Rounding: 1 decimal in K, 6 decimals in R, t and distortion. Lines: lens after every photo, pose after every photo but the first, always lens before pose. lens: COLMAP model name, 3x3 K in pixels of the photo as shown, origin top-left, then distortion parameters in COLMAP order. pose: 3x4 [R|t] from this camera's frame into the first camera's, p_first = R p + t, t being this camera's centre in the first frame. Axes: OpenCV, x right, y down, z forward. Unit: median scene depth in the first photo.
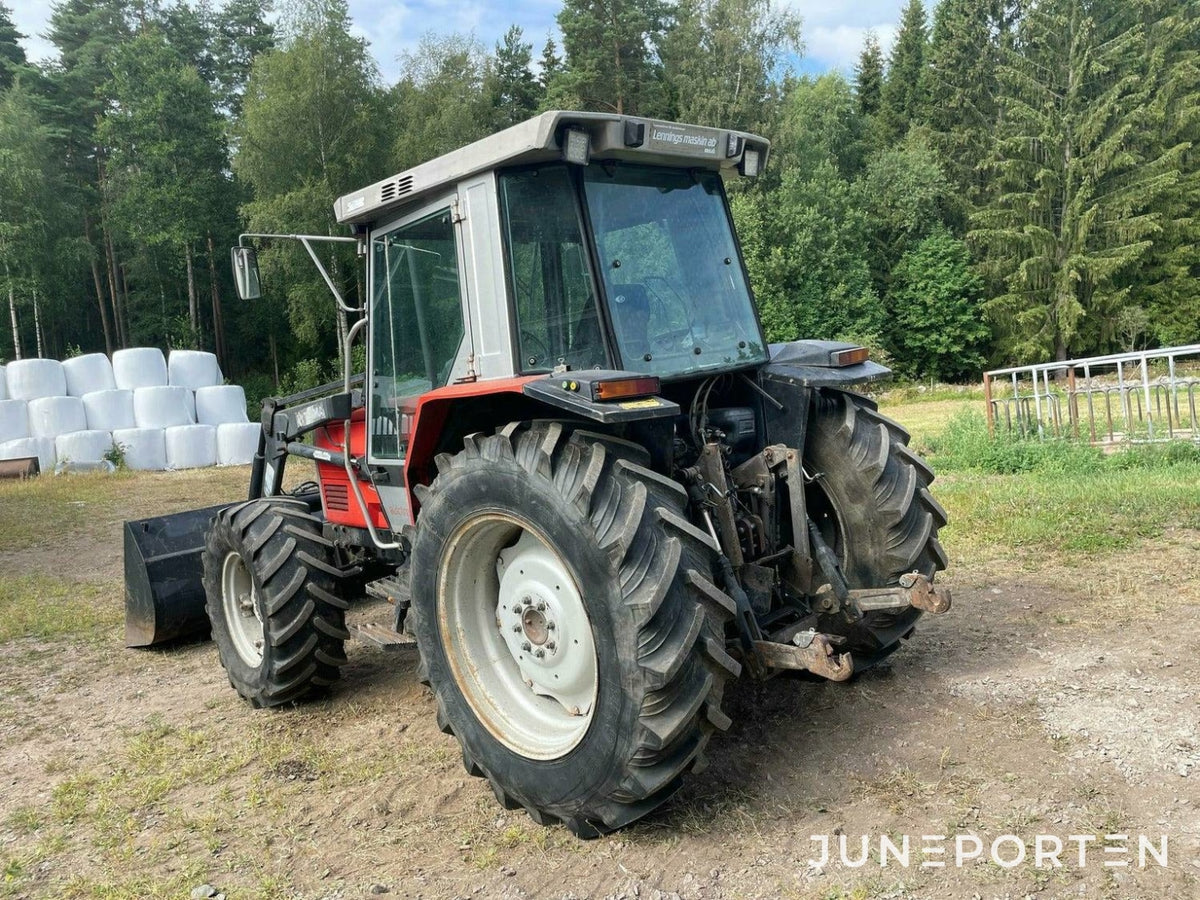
lens RADIAL K [[914.0, 0, 621.2], [0, 914.0, 418.2], [0, 0, 1]] dist [0.080216, -0.103675]
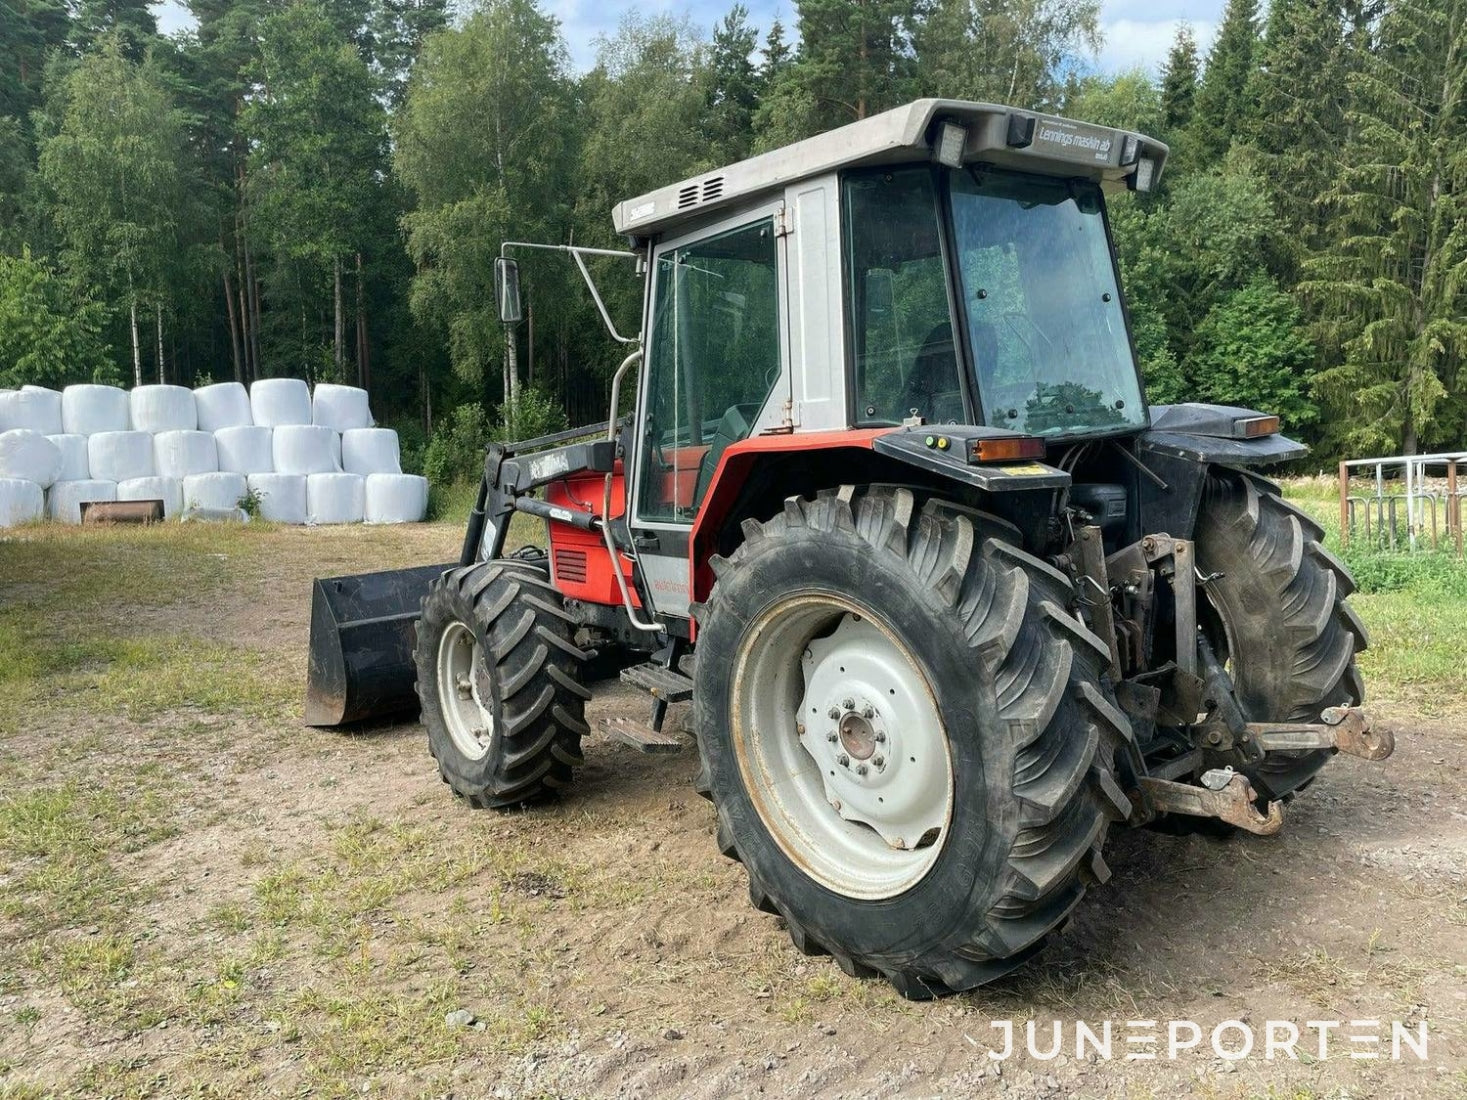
lens RADIAL K [[1117.3, 0, 730.4], [0, 1117.3, 519.2], [0, 0, 1]] dist [0.080216, -0.103675]
pose [[0.995062, 0.060241, -0.078879, -0.122166], [-0.058388, 0.997966, 0.025598, 0.013228], [0.080261, -0.020866, 0.996555, 0.001547]]
